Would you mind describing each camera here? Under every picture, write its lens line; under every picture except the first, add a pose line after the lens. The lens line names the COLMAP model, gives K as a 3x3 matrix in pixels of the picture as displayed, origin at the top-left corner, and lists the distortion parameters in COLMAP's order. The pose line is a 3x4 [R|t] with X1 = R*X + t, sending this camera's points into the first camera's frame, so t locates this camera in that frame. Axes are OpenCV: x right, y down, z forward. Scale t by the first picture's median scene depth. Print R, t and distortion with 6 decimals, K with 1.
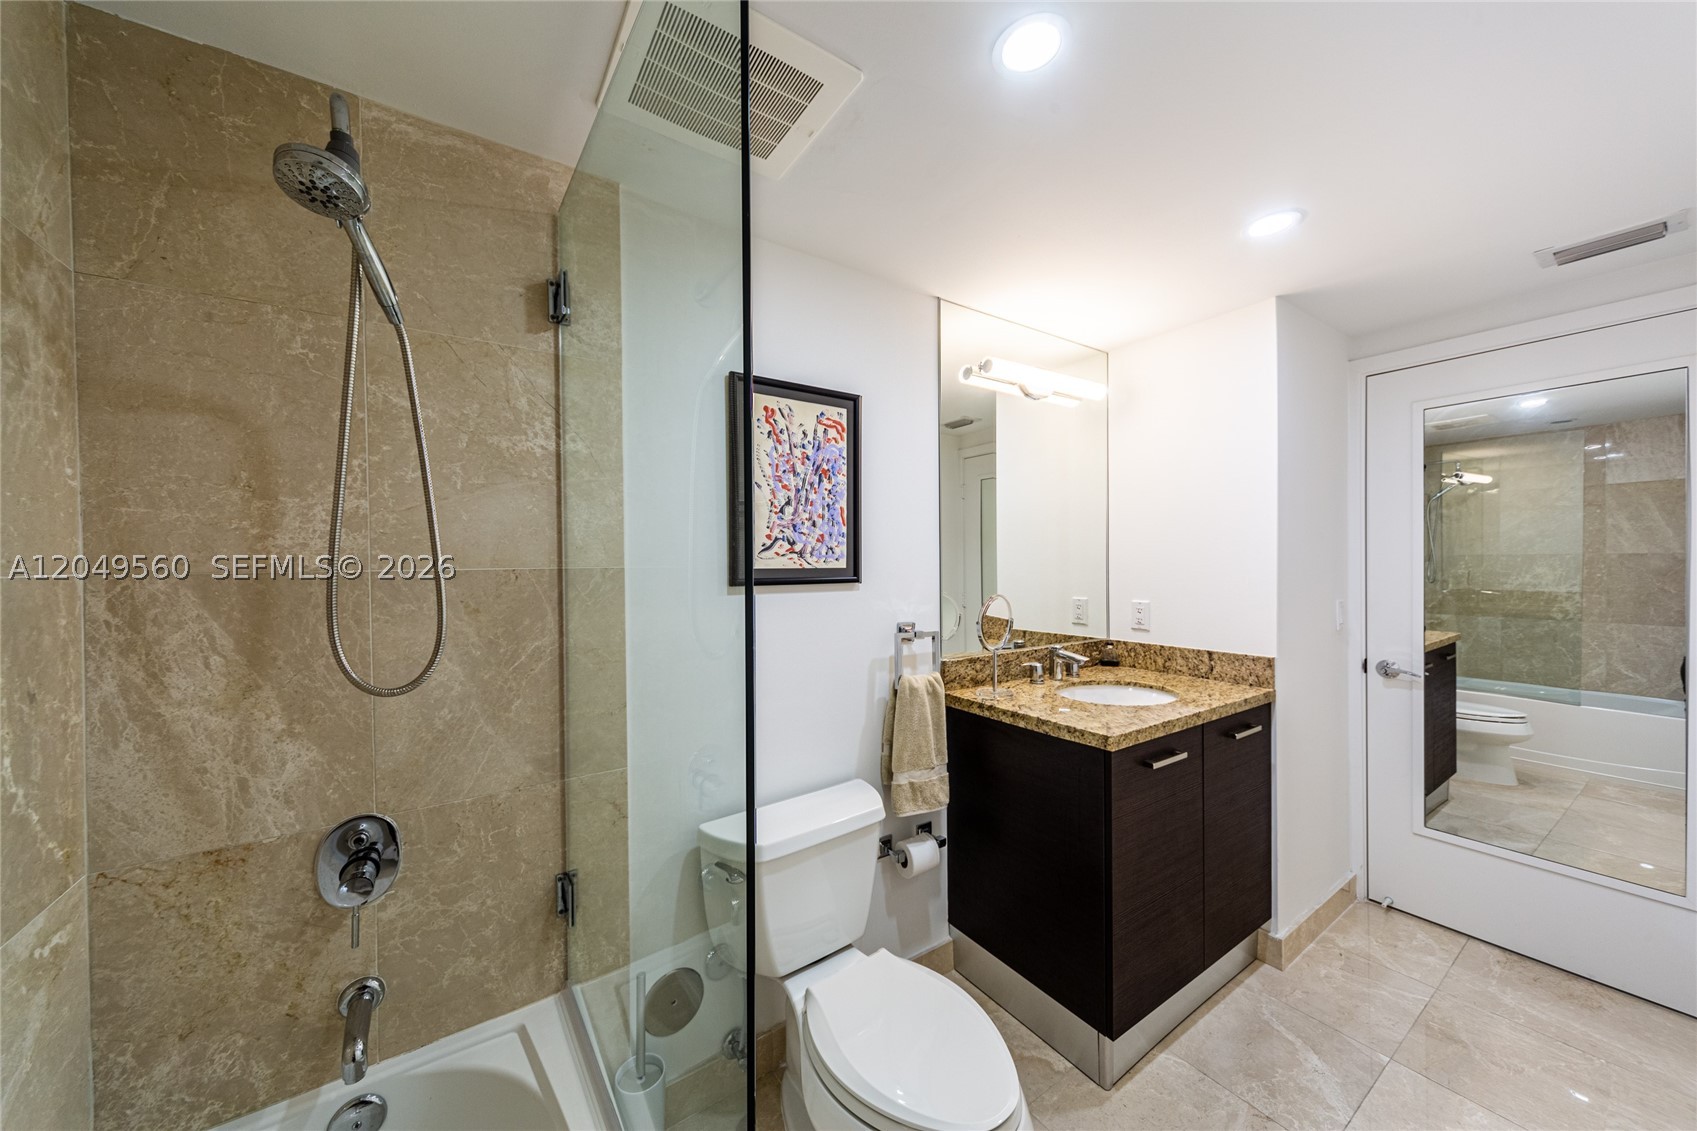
lens RADIAL K [[587.0, 0, 848.5], [0, 587.0, 565.5], [0, 0, 1]] dist [0.000161, 0.000005]
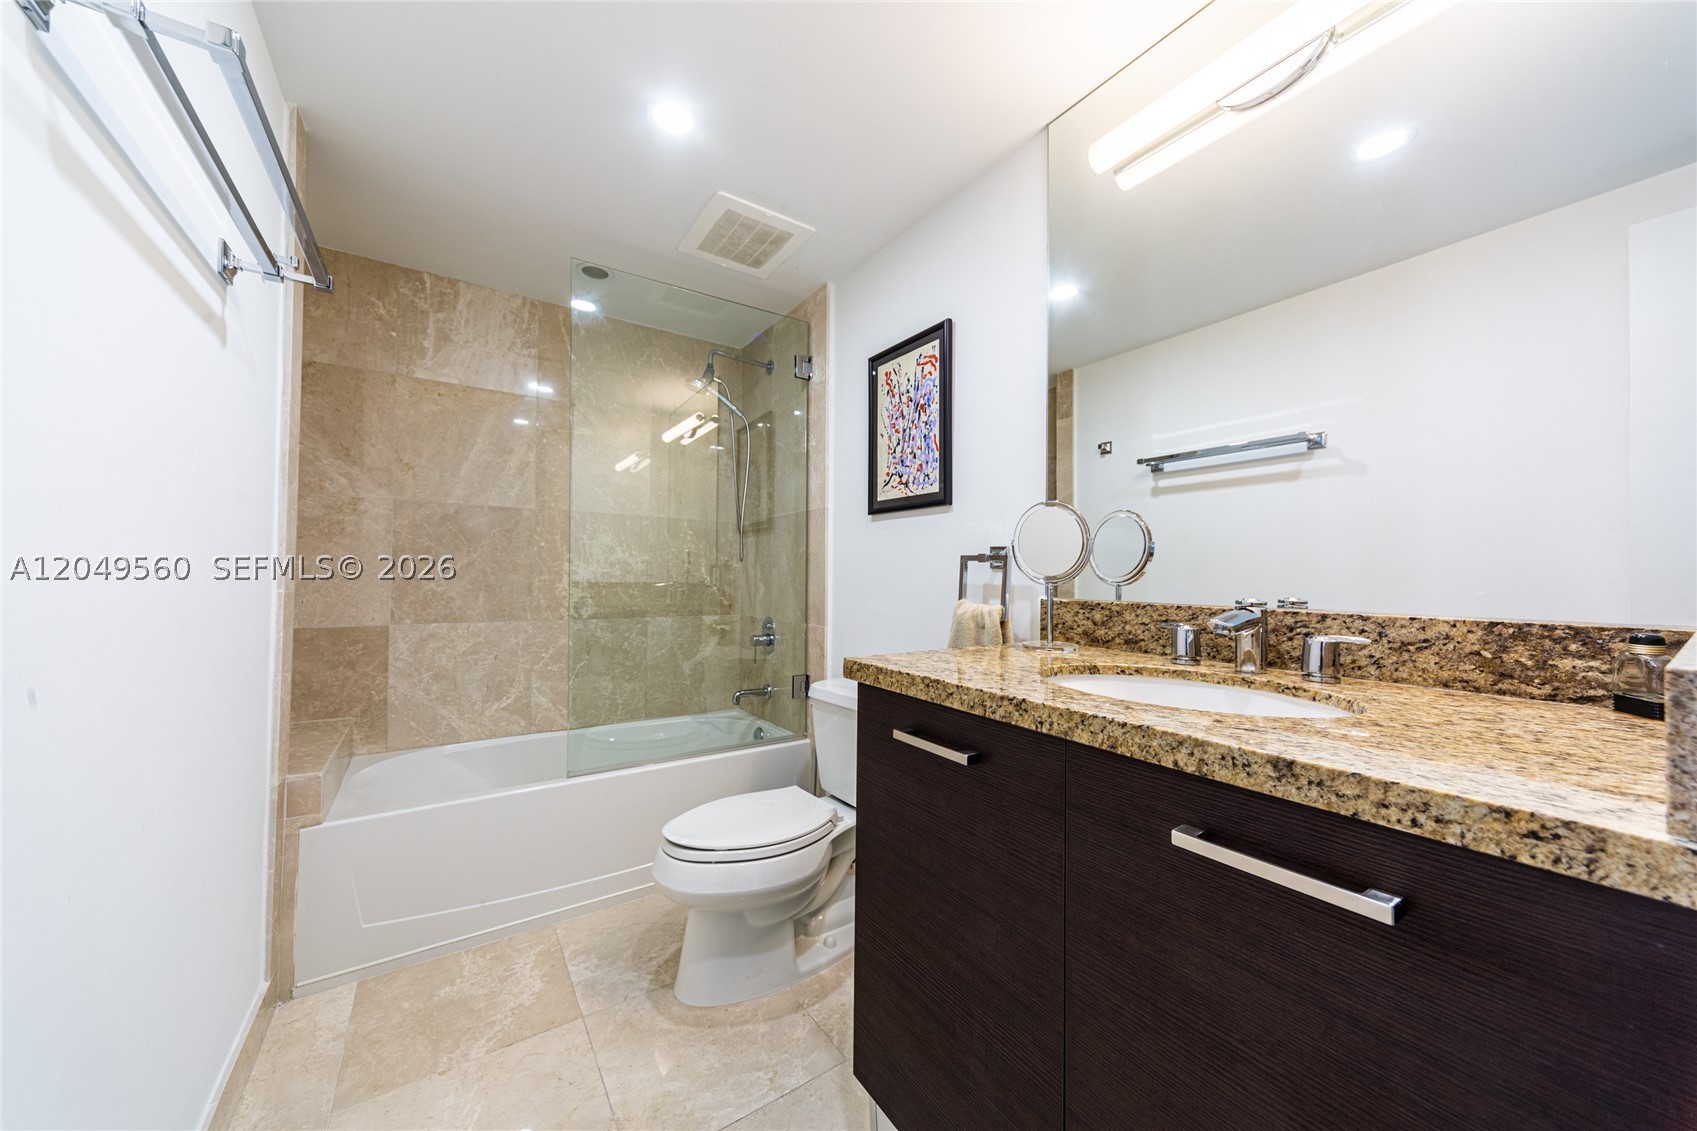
lens RADIAL K [[587.0, 0, 848.5], [0, 587.0, 565.5], [0, 0, 1]] dist [0.000161, 0.000005]
pose [[0.007689, -0.010905, -0.999911, 1.071850], [-0.018121, 0.999775, -0.011043, 0.155251], [0.999806, 0.018205, 0.007490, 0.872994]]
